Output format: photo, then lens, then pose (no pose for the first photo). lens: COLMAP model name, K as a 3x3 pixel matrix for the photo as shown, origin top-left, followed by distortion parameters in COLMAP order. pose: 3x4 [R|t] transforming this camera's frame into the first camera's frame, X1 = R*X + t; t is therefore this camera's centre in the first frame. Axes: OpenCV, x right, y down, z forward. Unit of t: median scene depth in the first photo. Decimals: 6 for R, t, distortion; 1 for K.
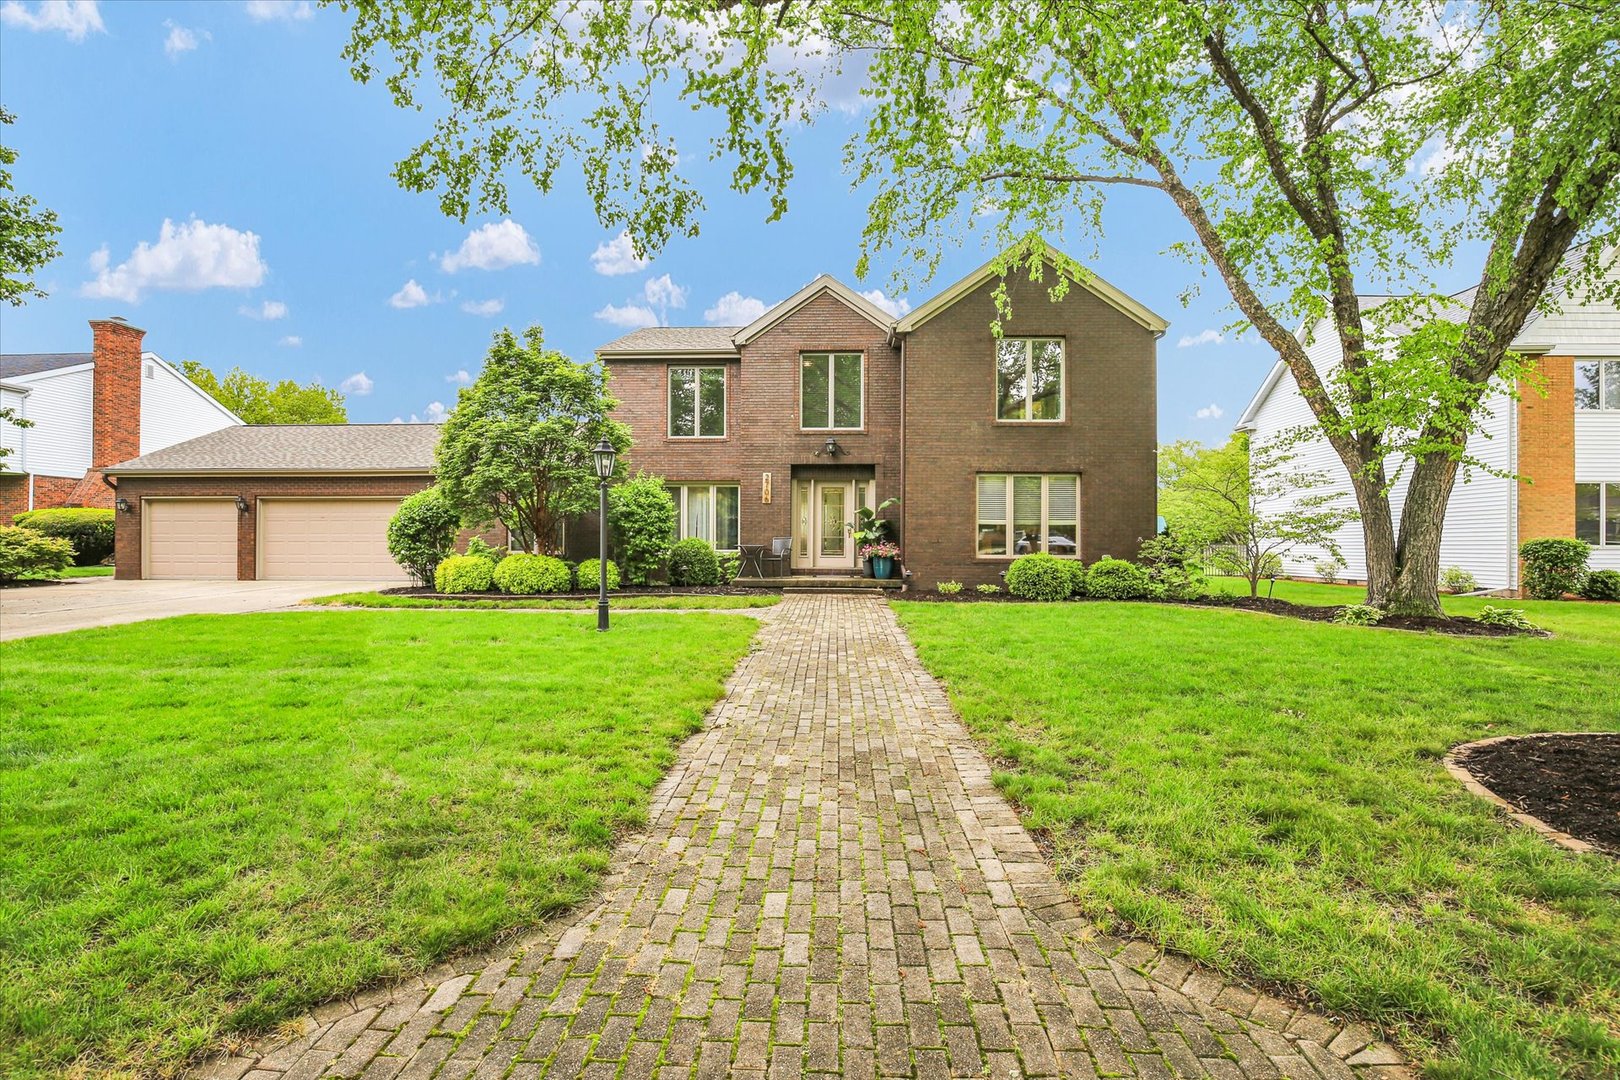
lens RADIAL K [[746.6, 0, 810.0], [0, 746.6, 540.0], [0, 0, 1]] dist [-0.031588, 0.000398]
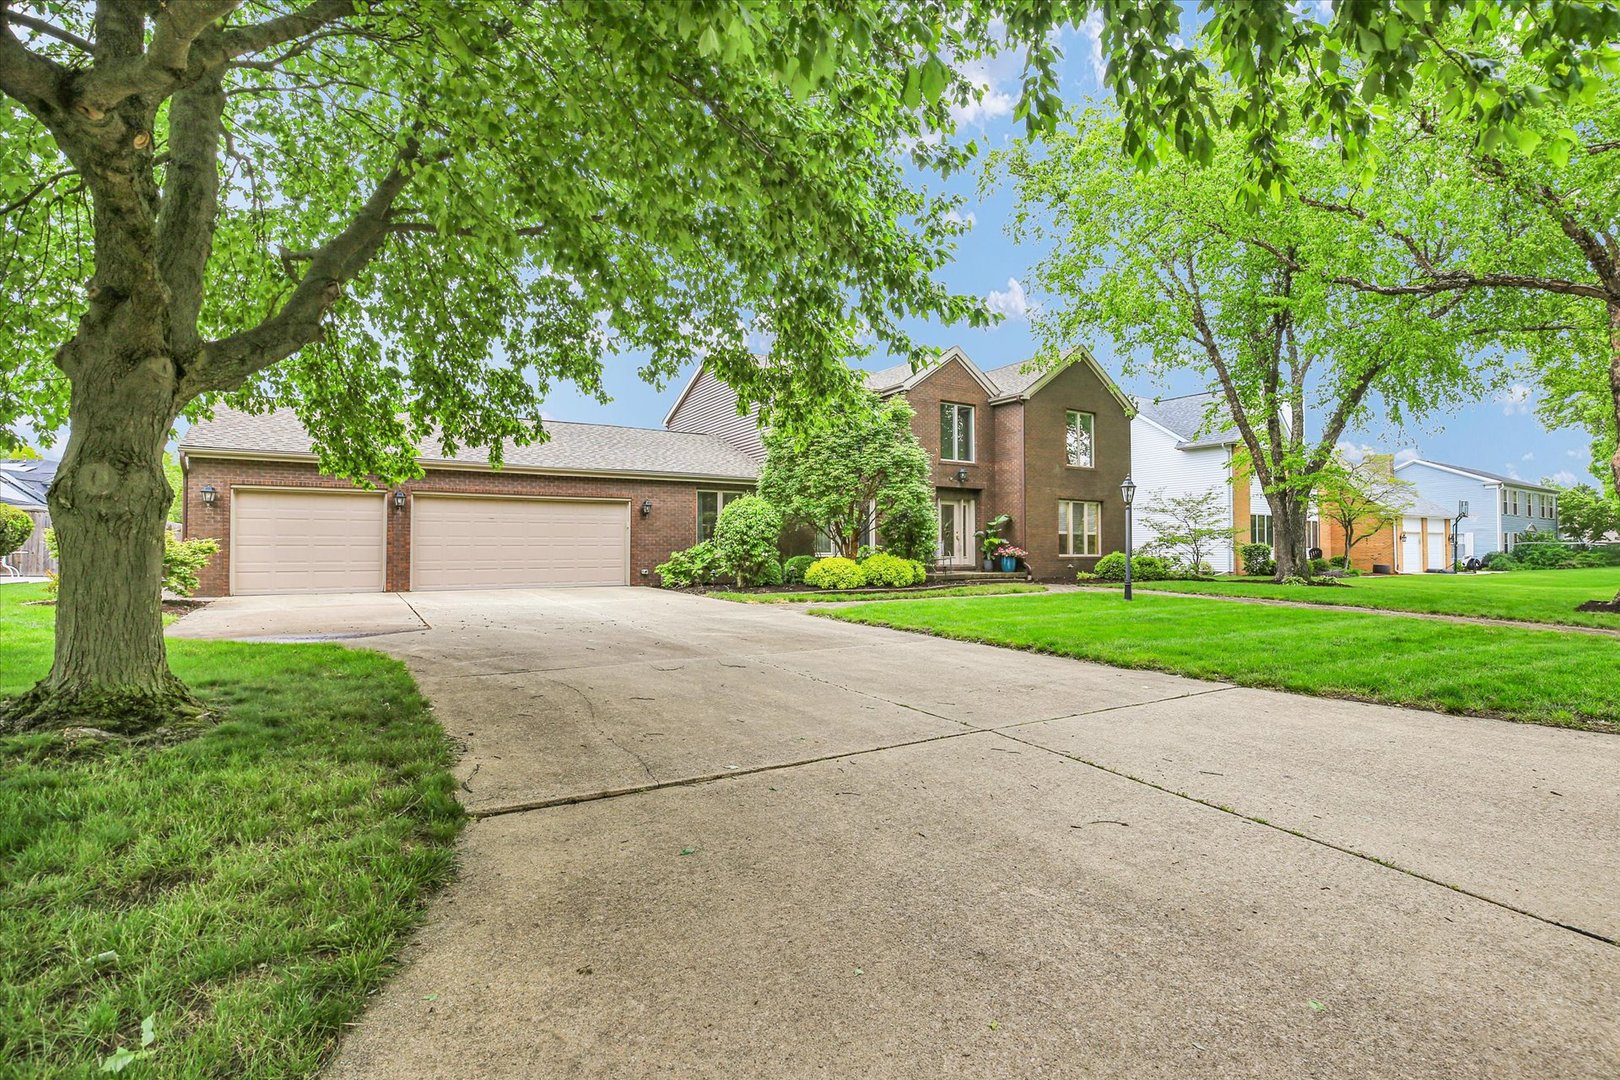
lens RADIAL K [[746.6, 0, 810.0], [0, 746.6, 540.0], [0, 0, 1]] dist [-0.031588, 0.000398]
pose [[0.831217, 0.004738, 0.555928, -0.972745], [-0.001638, 0.999980, -0.006073, 0.000773], [-0.555946, 0.004137, 0.831208, 0.035482]]
